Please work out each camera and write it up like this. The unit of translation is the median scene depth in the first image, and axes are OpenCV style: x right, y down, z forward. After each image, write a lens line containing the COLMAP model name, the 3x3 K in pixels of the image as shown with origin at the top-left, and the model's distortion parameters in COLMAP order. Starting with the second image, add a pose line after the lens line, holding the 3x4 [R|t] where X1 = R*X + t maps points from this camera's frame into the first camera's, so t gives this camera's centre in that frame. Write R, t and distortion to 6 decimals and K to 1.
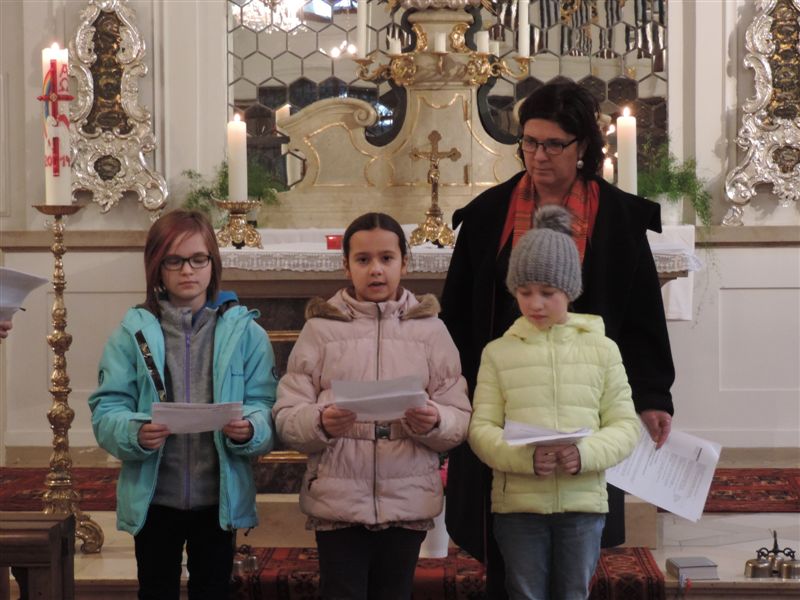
lens RADIAL K [[2294.3, 0, 400.0], [0, 2294.3, 300.0], [0, 0, 1]] dist [0.059308, -0.004580]
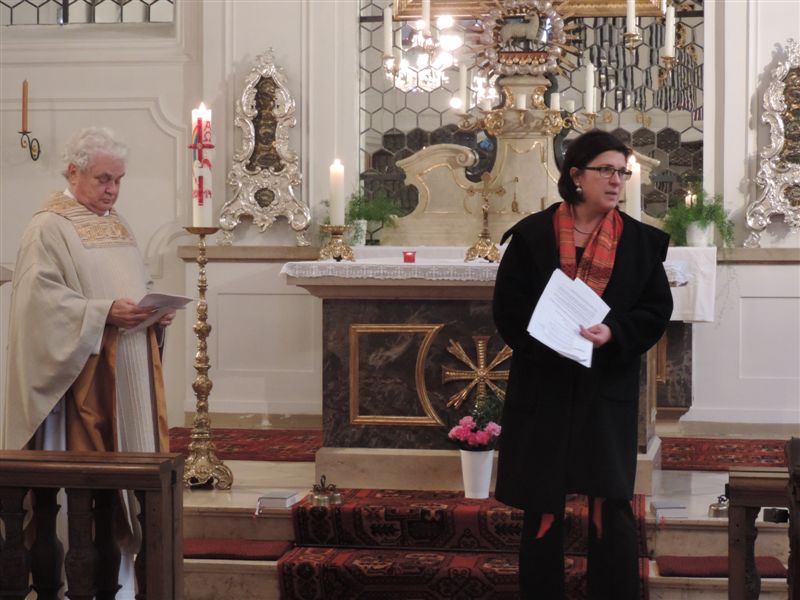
lens RADIAL K [[1932.3, 0, 400.0], [0, 1932.3, 300.0], [0, 0, 1]] dist [-0.012588, 0.147026]
pose [[0.995344, 0.012994, -0.095507, 0.053894], [-0.013253, 0.999910, -0.002080, 0.001267], [0.095471, 0.003336, 0.995427, -0.075333]]
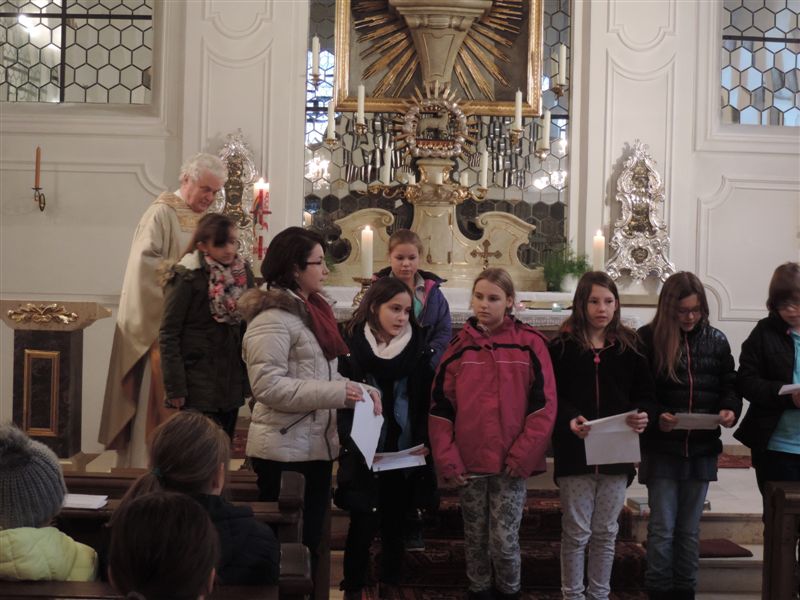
lens RADIAL K [[1411.8, 0, 400.0], [0, 1411.8, 300.0], [0, 0, 1]] dist [-0.140593, 0.150610]
pose [[0.993743, 0.030548, 0.107436, -0.117077], [-0.029808, 0.999520, -0.008482, -0.014295], [-0.107643, 0.005227, 0.994176, -0.013511]]
